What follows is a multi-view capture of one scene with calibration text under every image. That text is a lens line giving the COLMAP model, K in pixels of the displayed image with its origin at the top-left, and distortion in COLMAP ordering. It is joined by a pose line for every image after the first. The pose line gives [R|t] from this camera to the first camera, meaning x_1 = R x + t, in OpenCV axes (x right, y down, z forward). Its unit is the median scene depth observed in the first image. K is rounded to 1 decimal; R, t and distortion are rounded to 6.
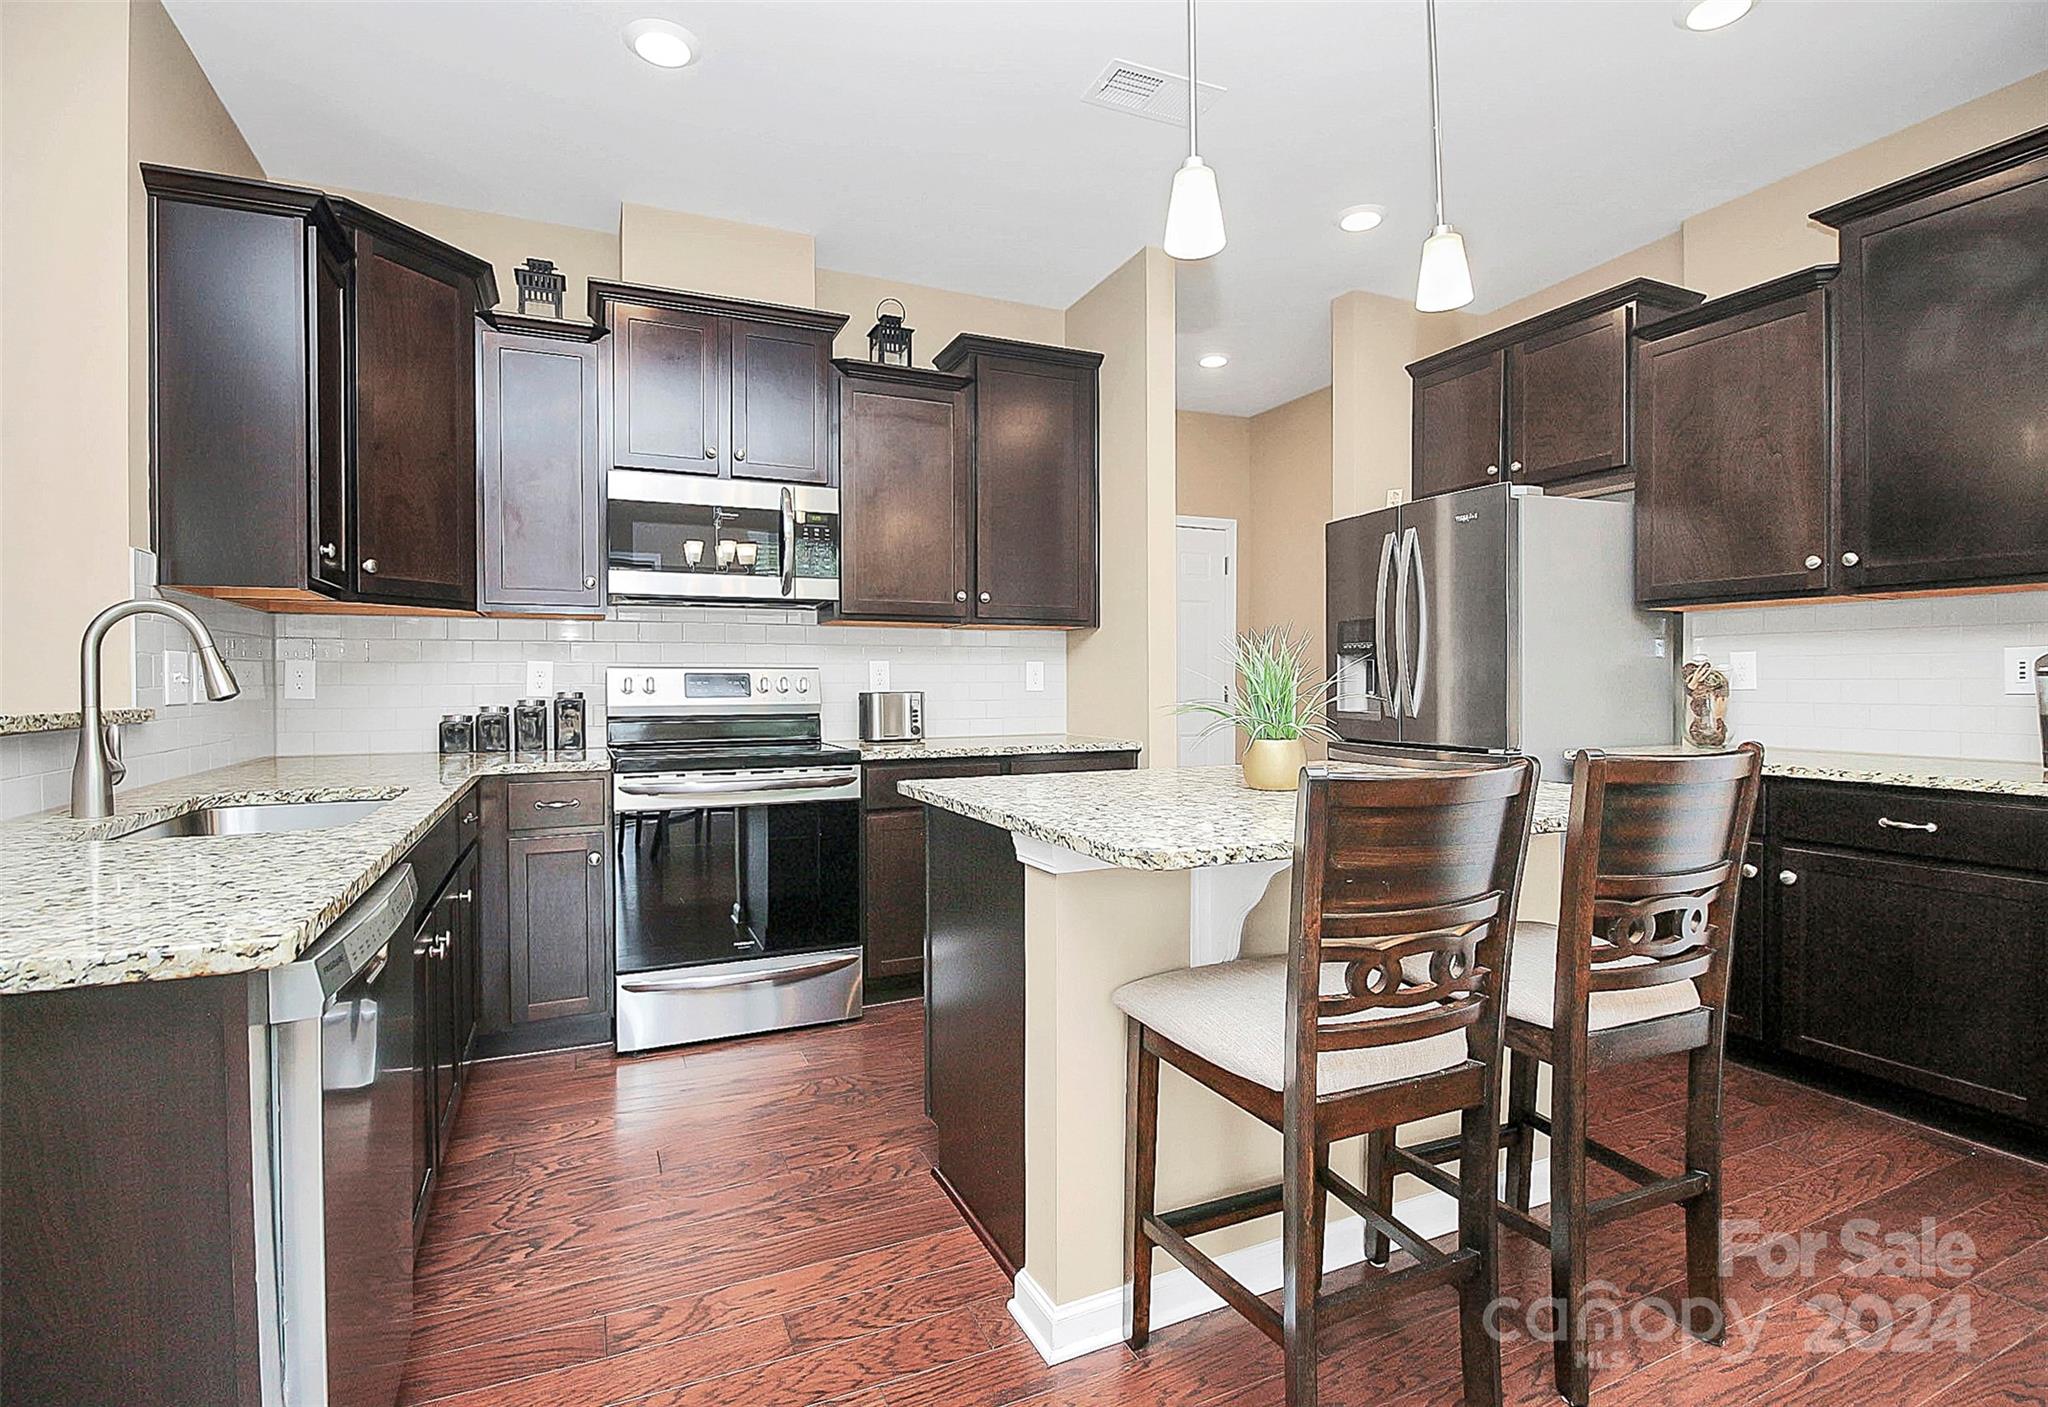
lens RADIAL K [[978.6, 0, 1029.8], [0, 978.6, 691.7], [0, 0, 1]] dist [0.001137, -0.017882]
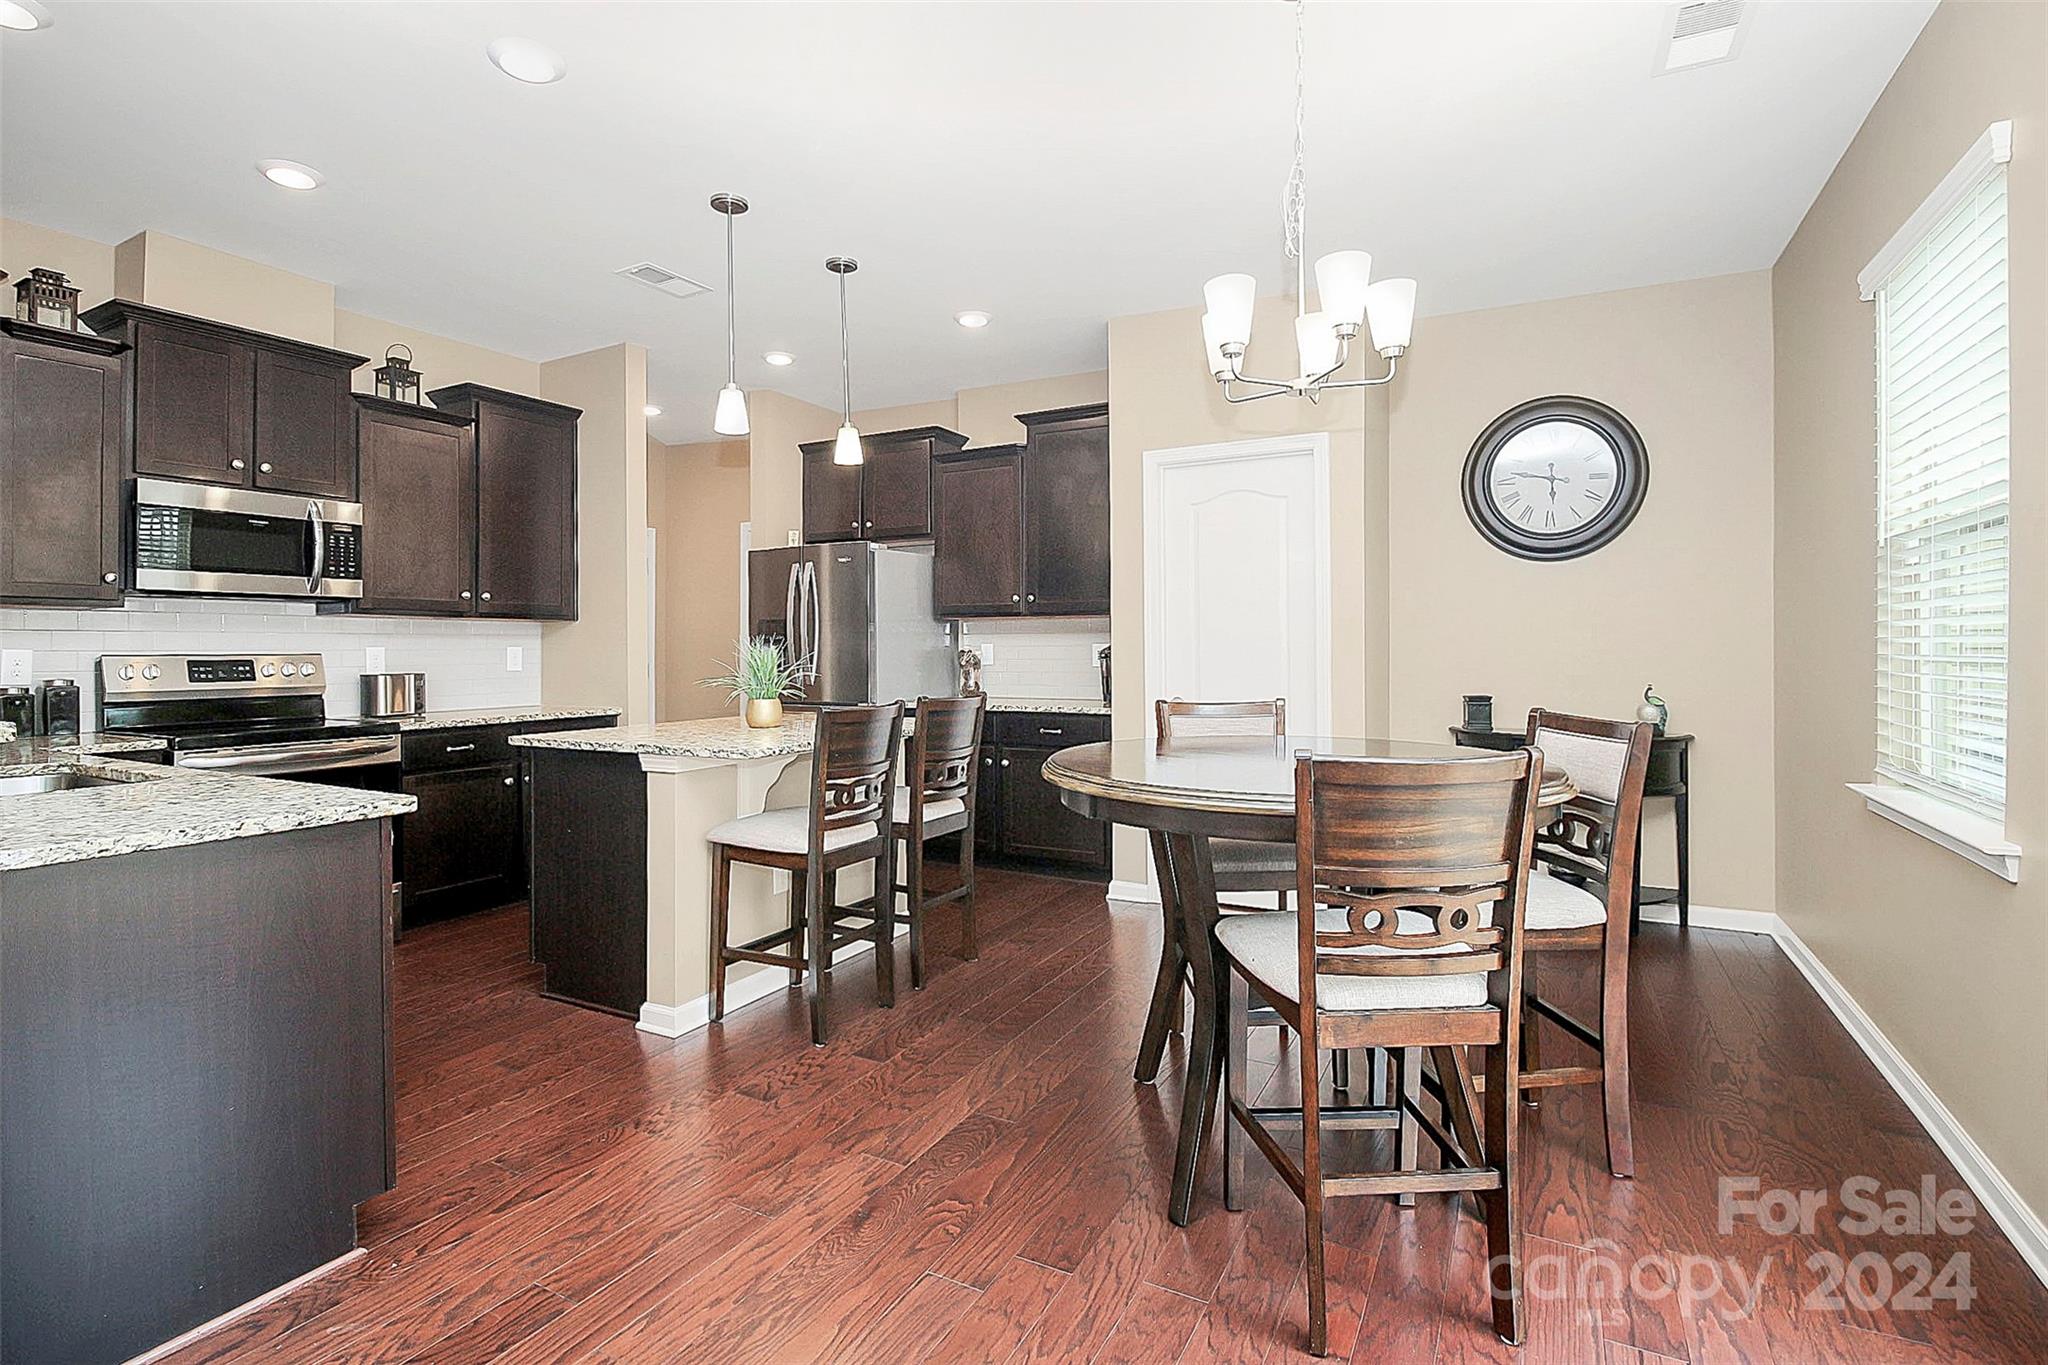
lens RADIAL K [[973.7, 0, 1022.8], [0, 973.7, 654.5], [0, 0, 1]] dist [-0.001069, -0.000376]
pose [[0.794990, -0.004309, 0.606607, -0.298550], [0.009375, 0.999943, -0.005183, -0.012221], [-0.606550, 0.009807, 0.794985, -0.459316]]
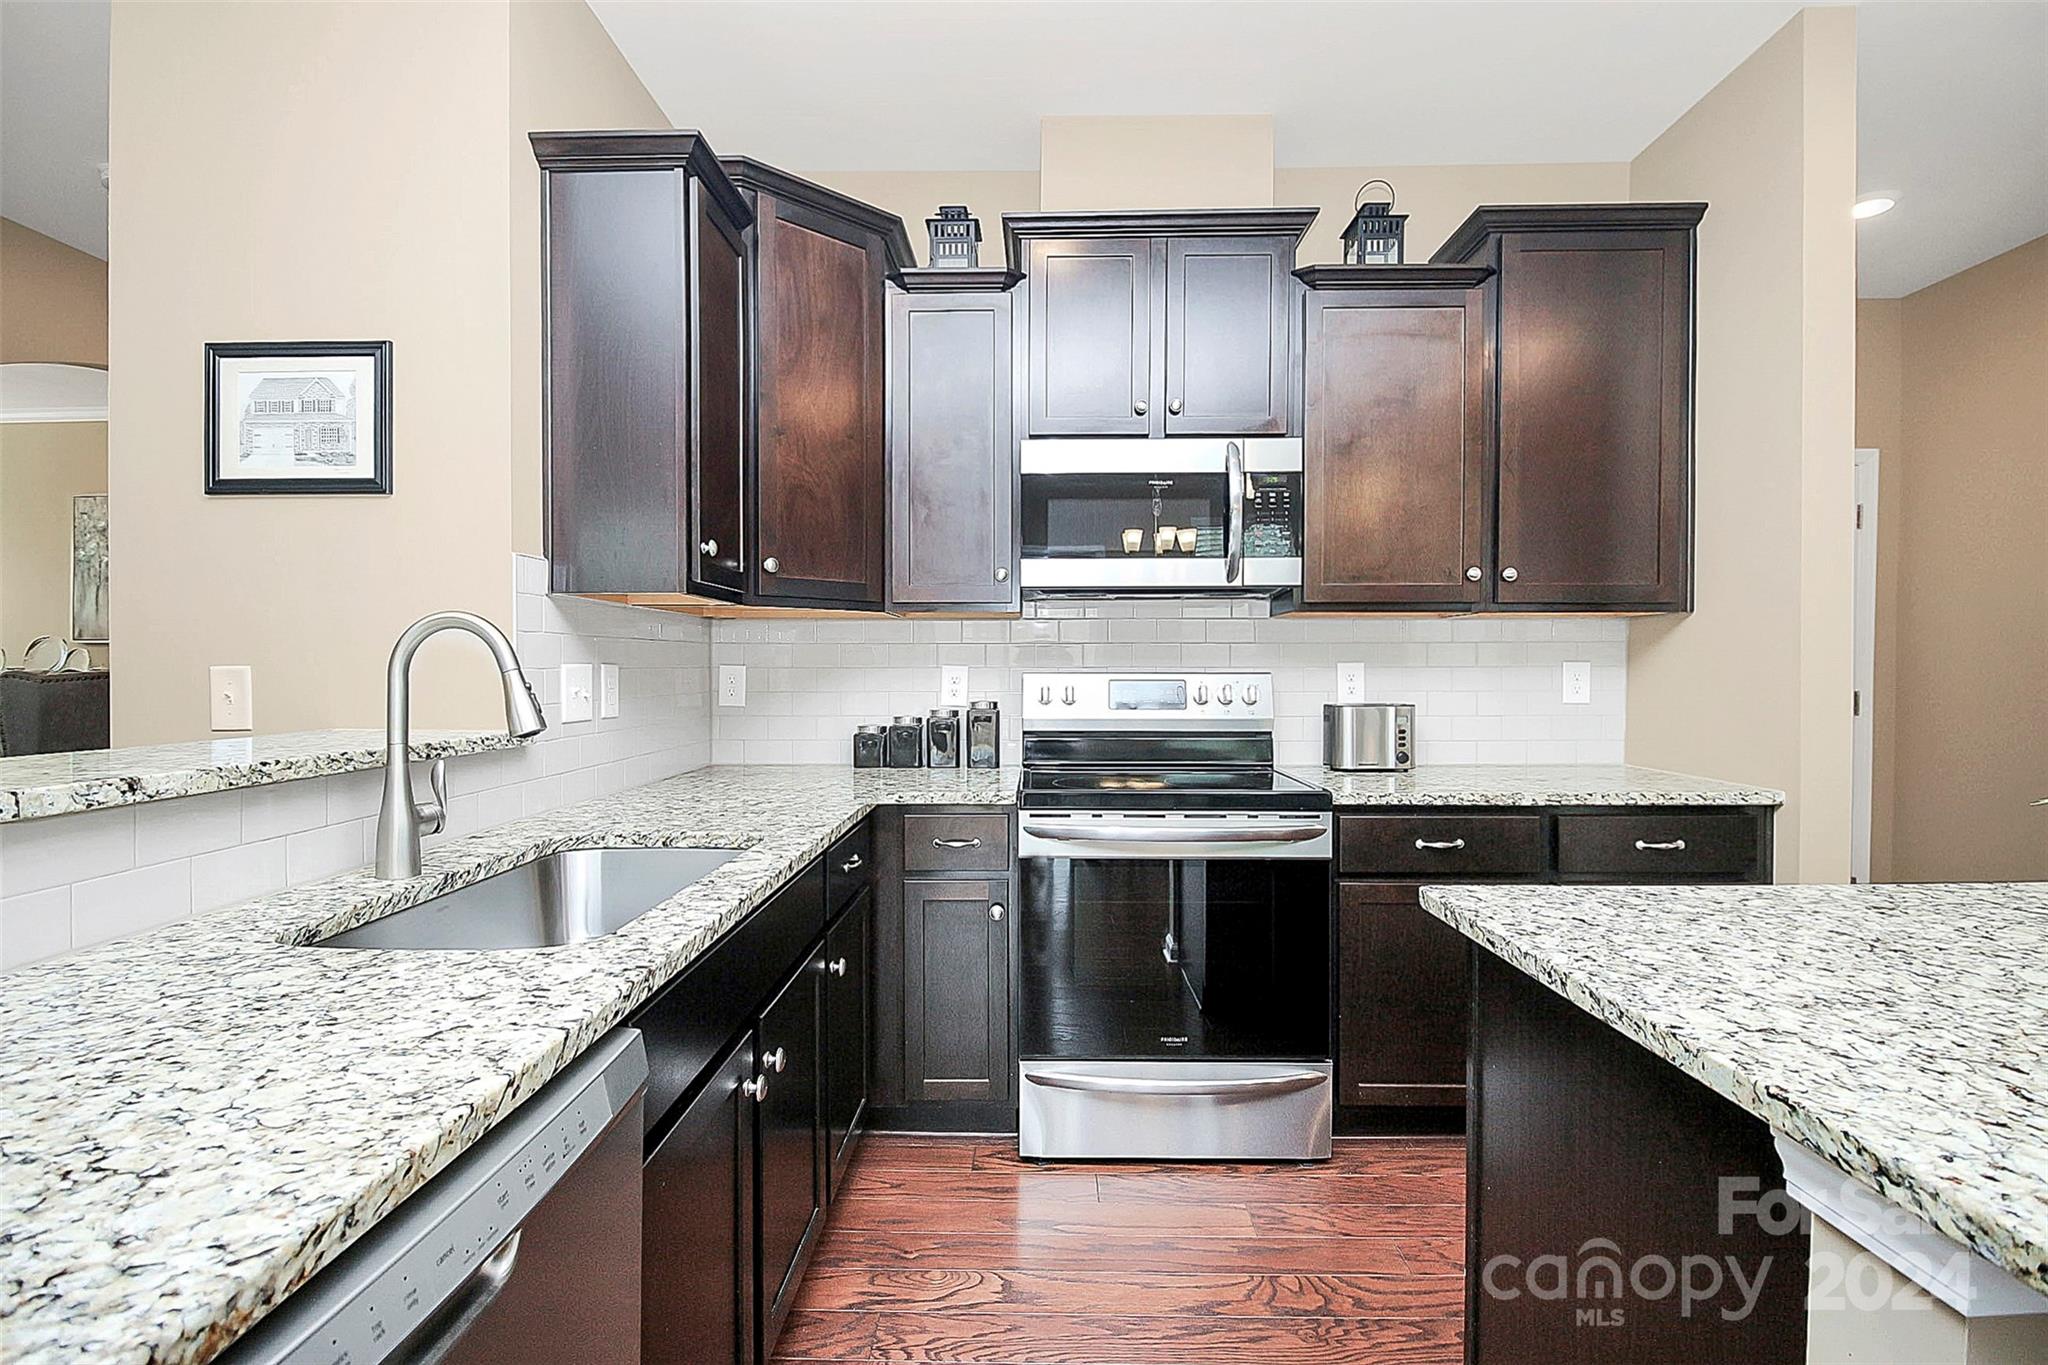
lens RADIAL K [[932.5, 0, 1024.0], [0, 932.5, 682.5], [0, 0, 1]] dist [-0.012543, -0.000238]
pose [[0.896913, 0.010681, -0.442078, -0.074675], [-0.007142, 0.999928, 0.009669, -0.026405], [0.442149, -0.005515, 0.896925, 0.284555]]
